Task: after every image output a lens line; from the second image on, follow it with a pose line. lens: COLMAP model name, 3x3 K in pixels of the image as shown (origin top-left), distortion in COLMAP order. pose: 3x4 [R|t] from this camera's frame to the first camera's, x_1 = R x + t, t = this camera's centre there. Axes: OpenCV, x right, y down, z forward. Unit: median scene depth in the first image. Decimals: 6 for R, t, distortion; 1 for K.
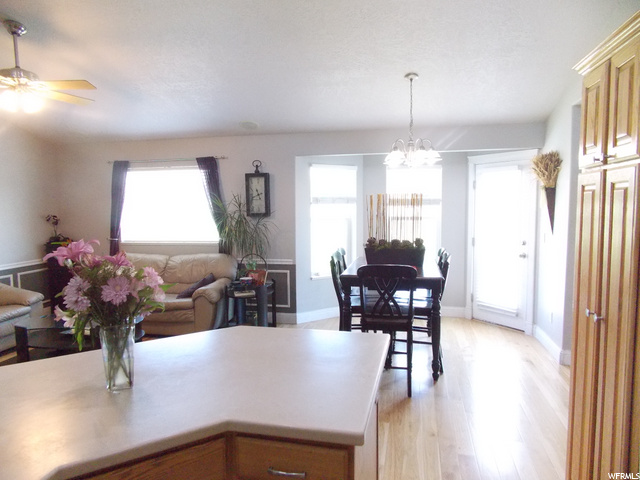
lens RADIAL K [[423.2, 0, 320.0], [0, 423.2, 240.0], [0, 0, 1]] dist [0.000110, -0.001049]
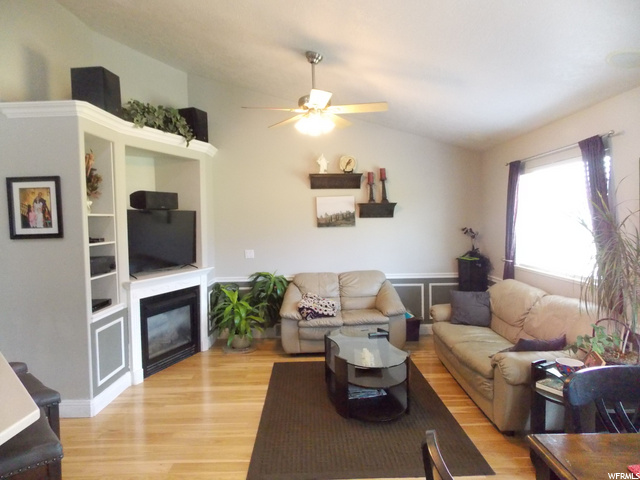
lens RADIAL K [[423.2, 0, 320.0], [0, 423.2, 240.0], [0, 0, 1]] dist [0.000110, -0.001049]
pose [[0.242167, 0.065087, -0.968049, 0.206105], [-0.076093, 0.995948, 0.047927, -0.054865], [0.967246, 0.062056, 0.246138, 0.480750]]
